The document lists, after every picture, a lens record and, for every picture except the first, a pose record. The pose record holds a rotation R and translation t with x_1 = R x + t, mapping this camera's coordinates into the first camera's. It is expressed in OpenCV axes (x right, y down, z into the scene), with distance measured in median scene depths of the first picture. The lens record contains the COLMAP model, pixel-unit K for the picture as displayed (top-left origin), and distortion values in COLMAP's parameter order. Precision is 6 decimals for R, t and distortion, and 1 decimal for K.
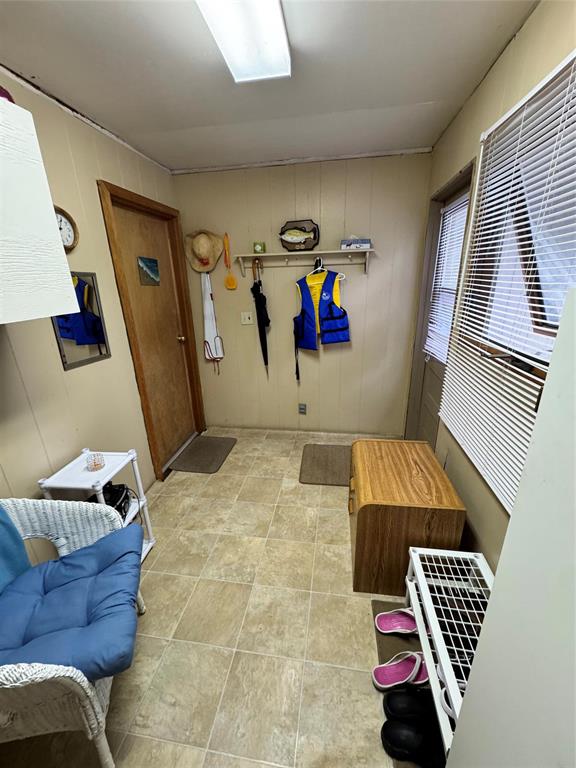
lens RADIAL K [[306.6, 0, 289.5], [0, 306.6, 383.5], [0, 0, 1]] dist [-0.002468, -0.000080]
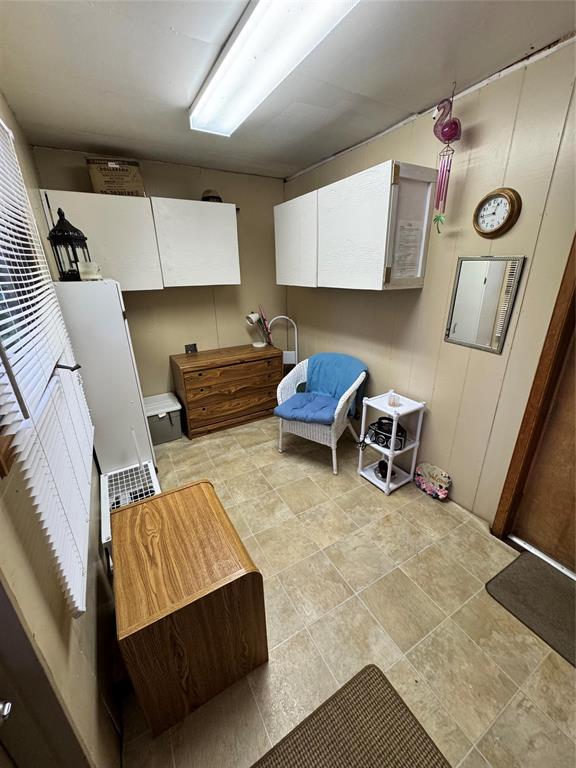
lens RADIAL K [[306.6, 0, 289.5], [0, 306.6, 383.5], [0, 0, 1]] dist [-0.002468, -0.000080]
pose [[-0.780995, 0.263749, -0.566113, 0.412139], [-0.160075, 0.791635, 0.589653, -0.454784], [0.603675, 0.551136, -0.576043, 1.227918]]
